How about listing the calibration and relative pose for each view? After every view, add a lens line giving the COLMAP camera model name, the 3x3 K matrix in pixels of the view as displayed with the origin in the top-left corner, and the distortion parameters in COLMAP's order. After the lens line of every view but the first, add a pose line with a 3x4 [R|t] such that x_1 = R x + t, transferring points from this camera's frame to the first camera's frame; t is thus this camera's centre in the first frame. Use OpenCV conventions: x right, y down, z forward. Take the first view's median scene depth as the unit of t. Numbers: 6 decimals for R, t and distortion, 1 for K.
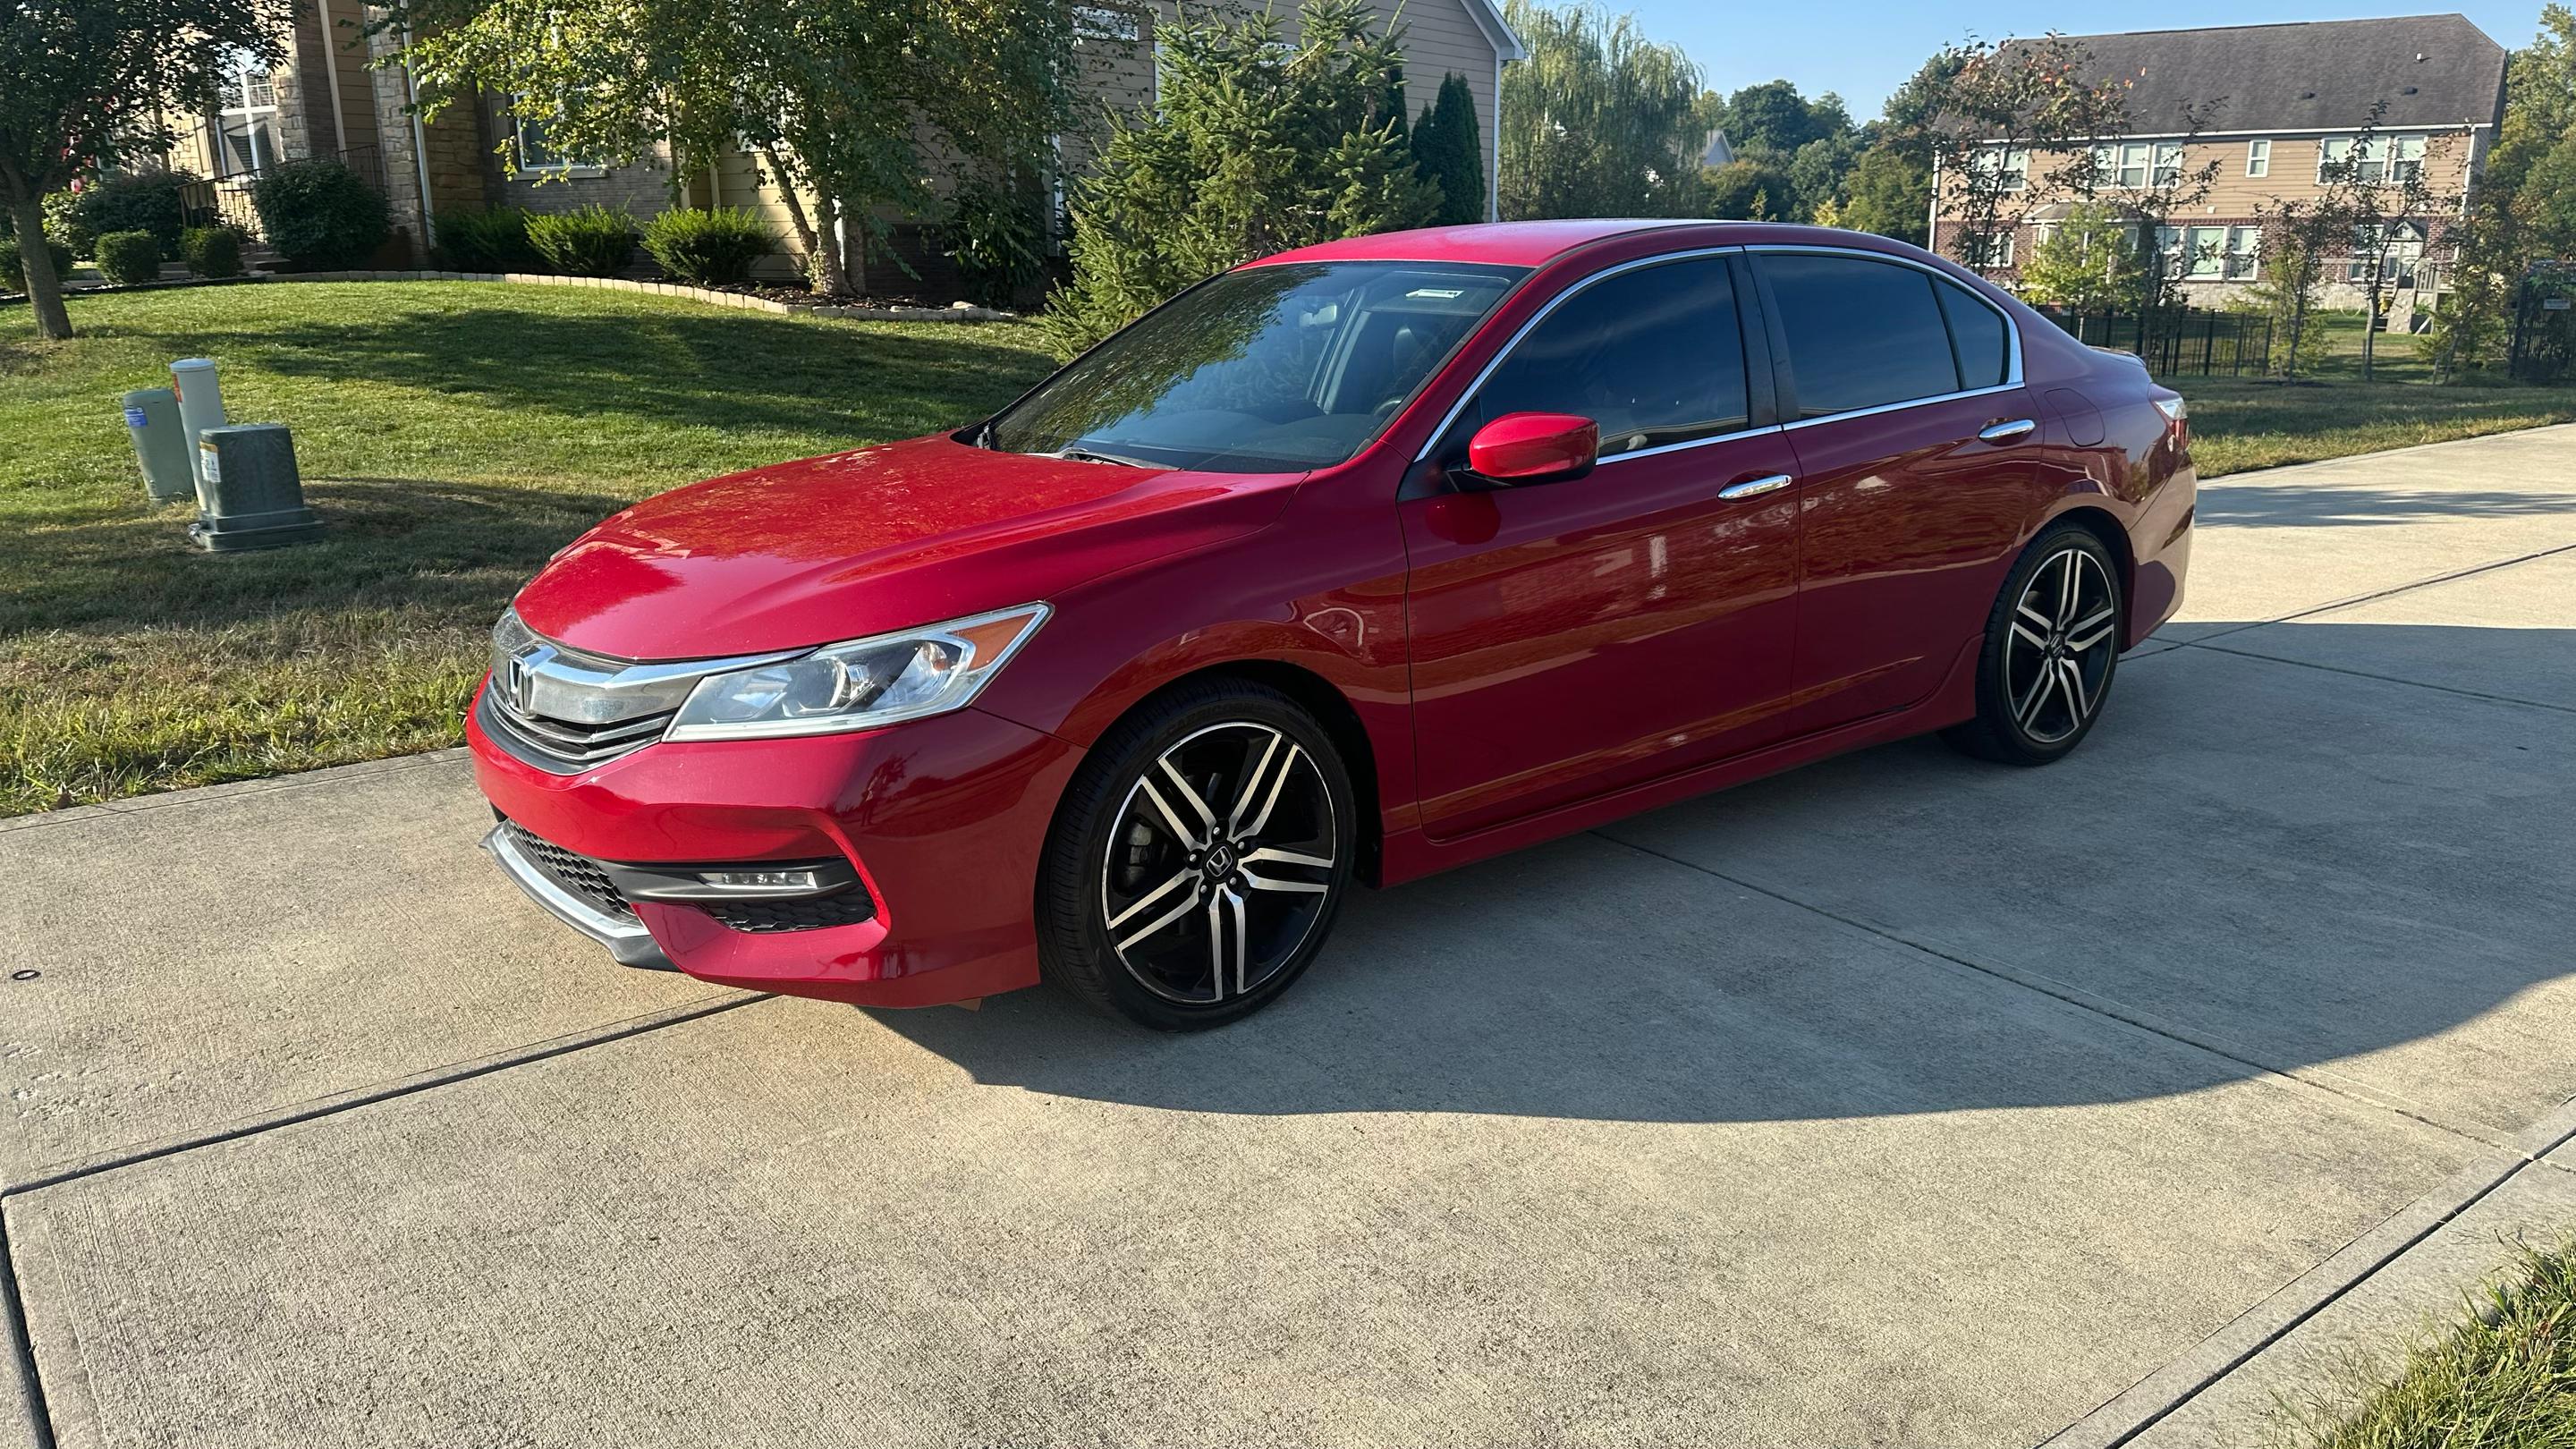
lens RADIAL K [[1842.6, 0, 1295.1], [0, 1842.6, 700.3], [0, 0, 1]] dist [0.022160, -0.028567]
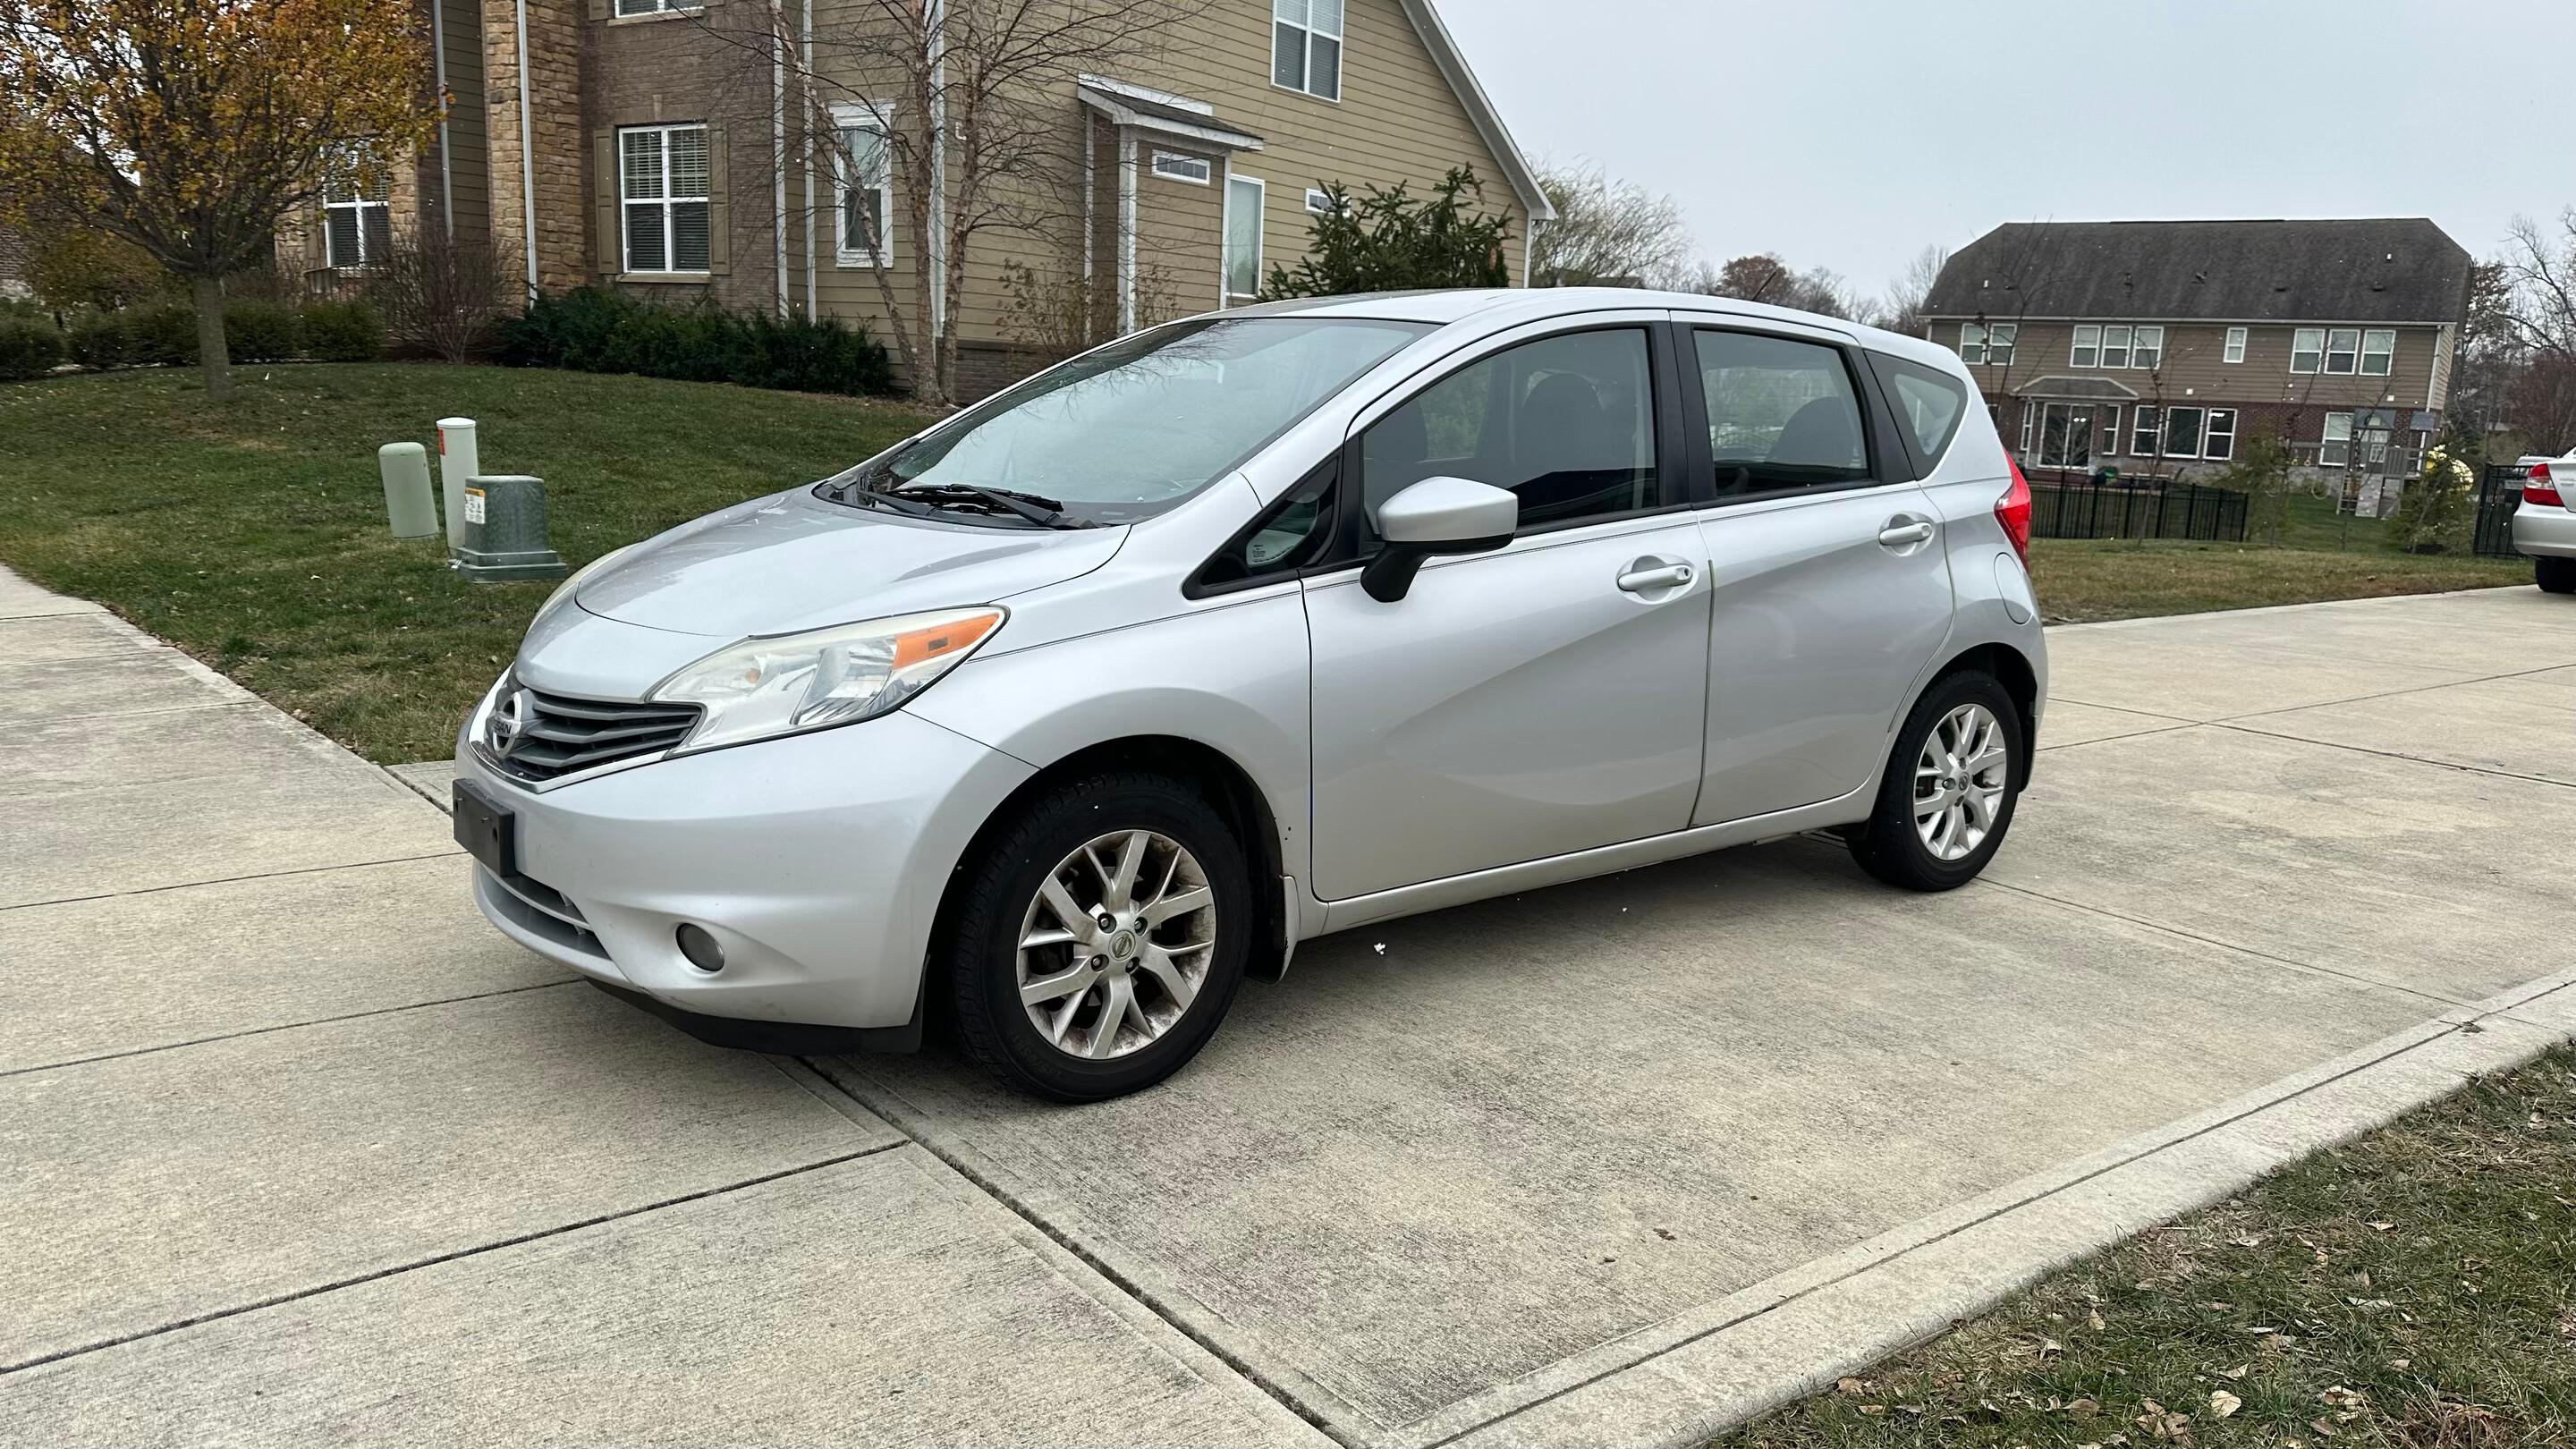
lens RADIAL K [[1847.8, 0, 1288.0], [0, 1847.8, 724.5], [0, 0, 1]] dist [0.061413, -0.083798]
pose [[0.998841, 0.045766, 0.014931, -0.179721], [-0.044738, 0.997002, -0.063130, 0.103730], [-0.017775, 0.062389, 0.997894, -0.271308]]
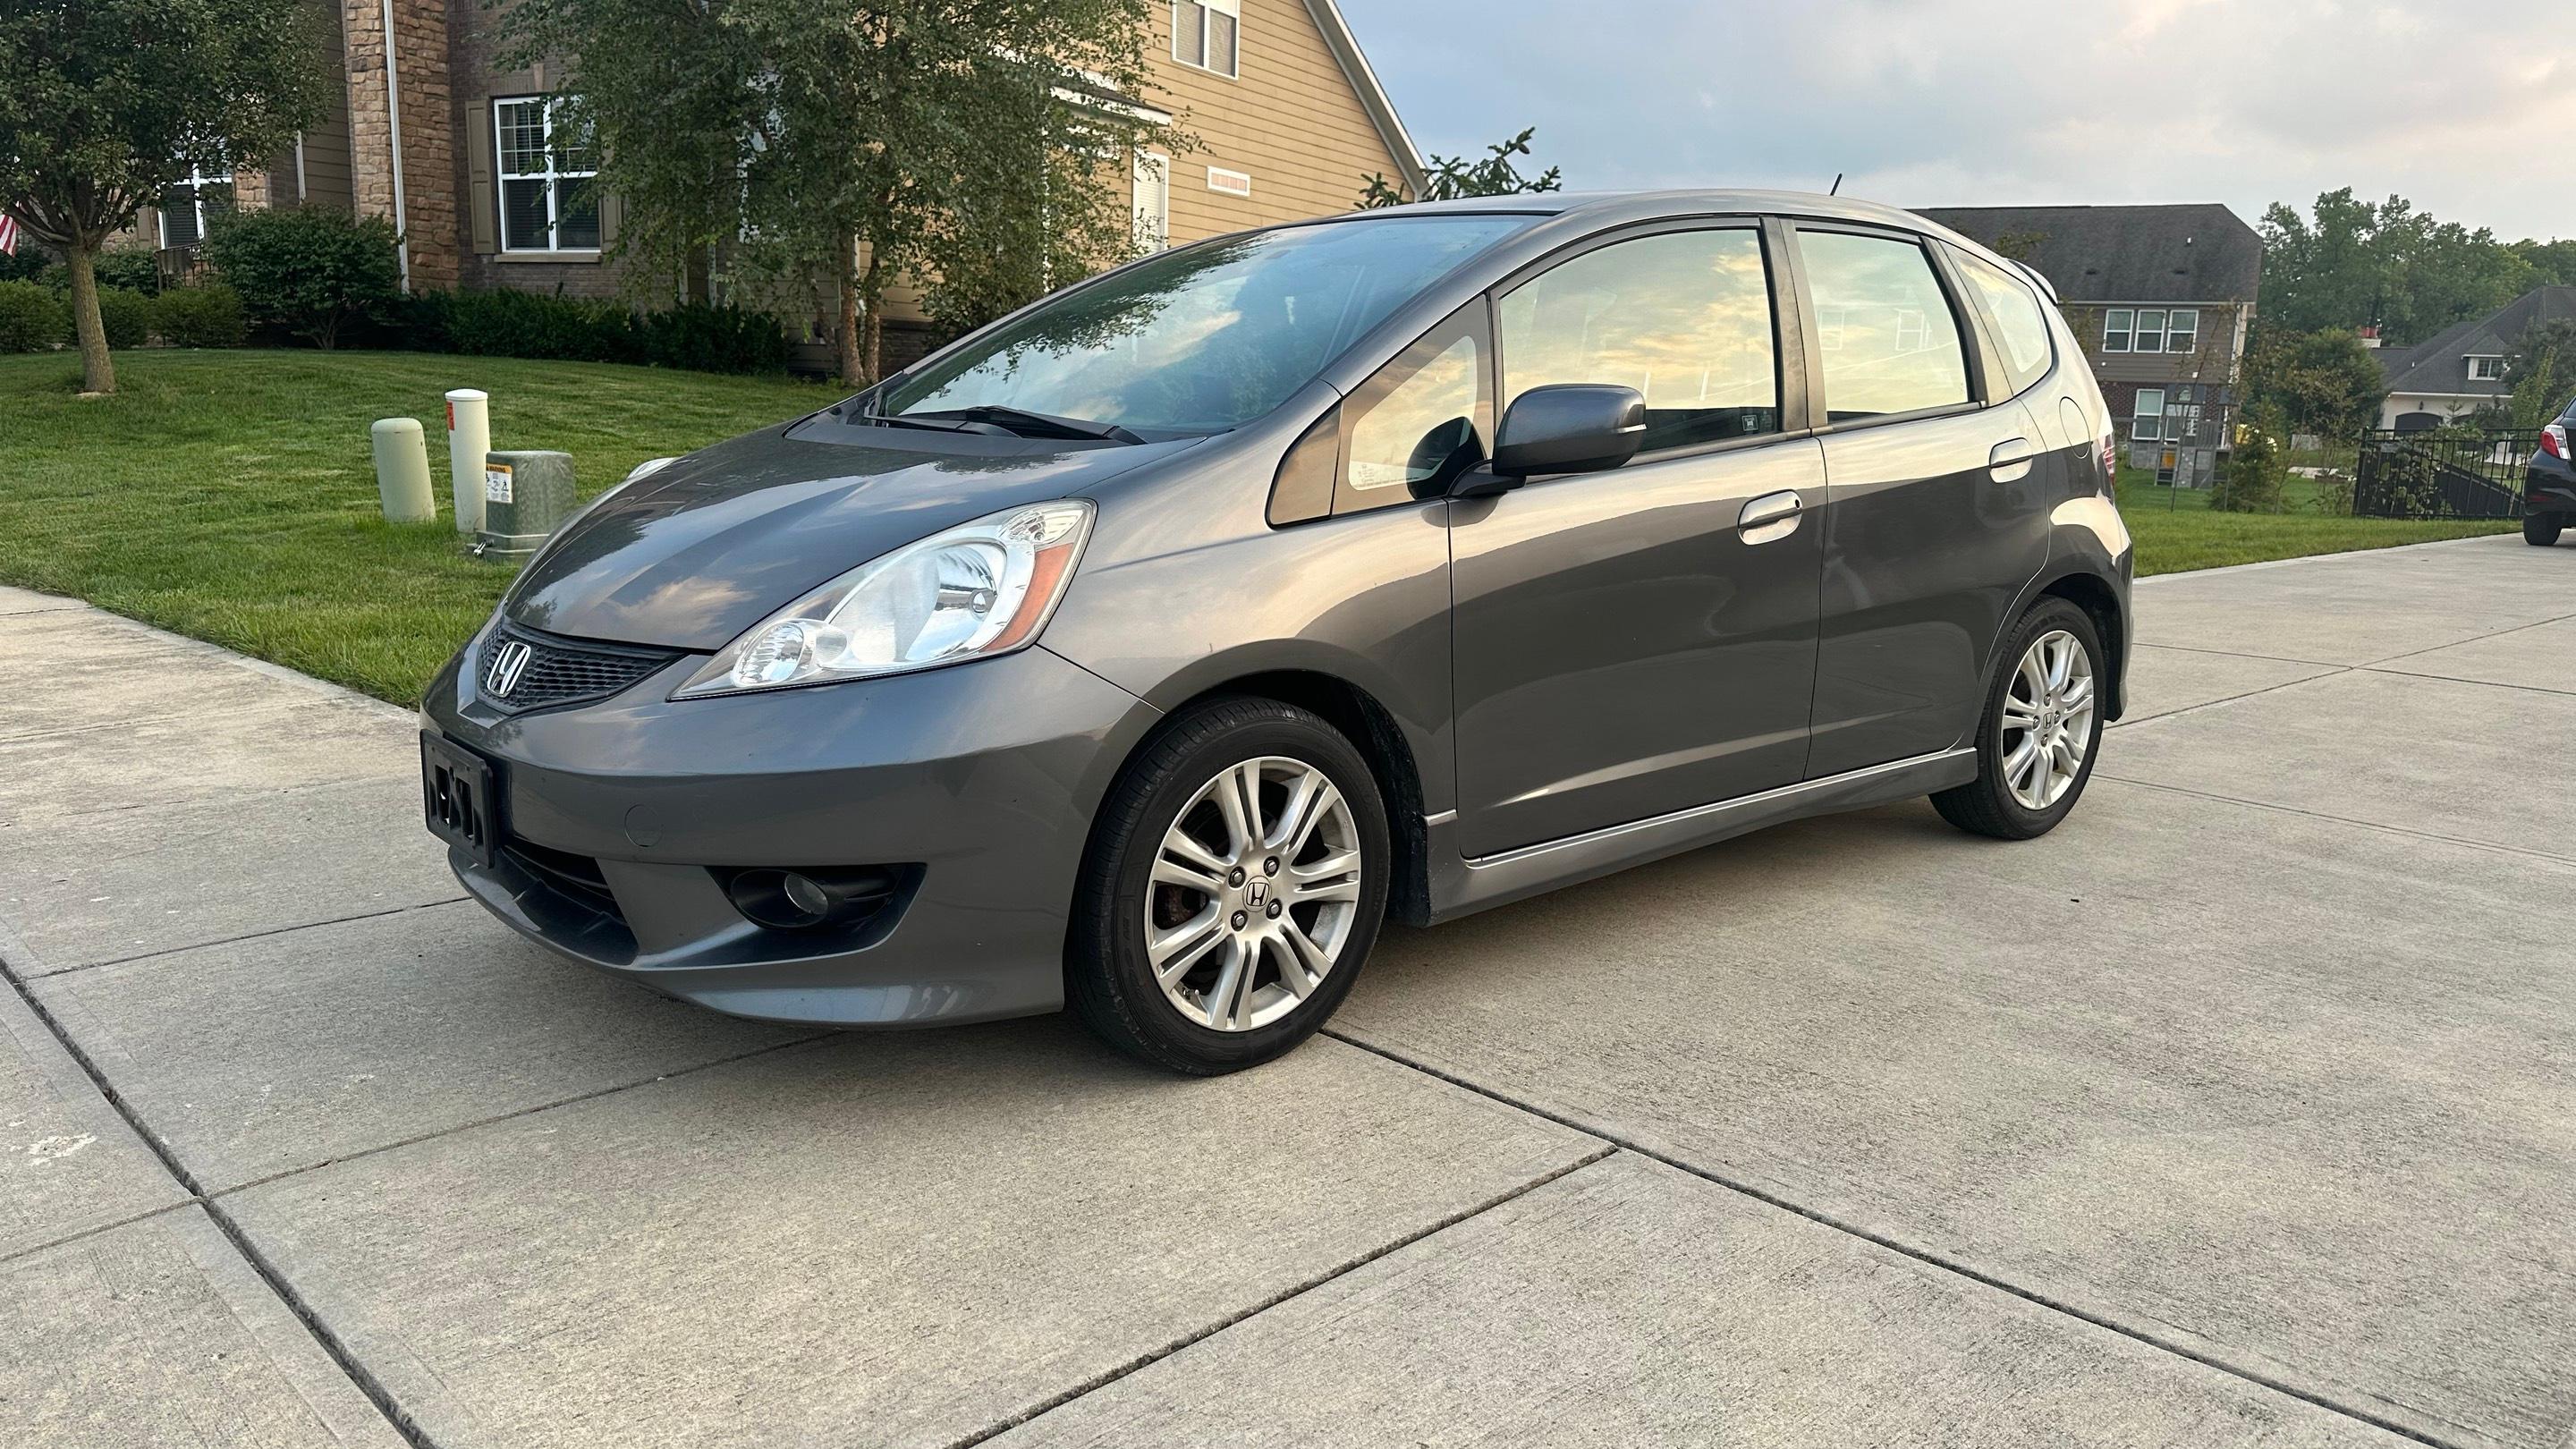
lens RADIAL K [[1836.4, 0, 1288.0], [0, 1836.4, 724.5], [0, 0, 1]] dist [0.042171, -0.049852]
pose [[0.992771, 0.016046, 0.118950, -0.486701], [-0.008788, 0.998082, -0.061286, 0.123114], [-0.119705, 0.059798, 0.991007, -0.147244]]
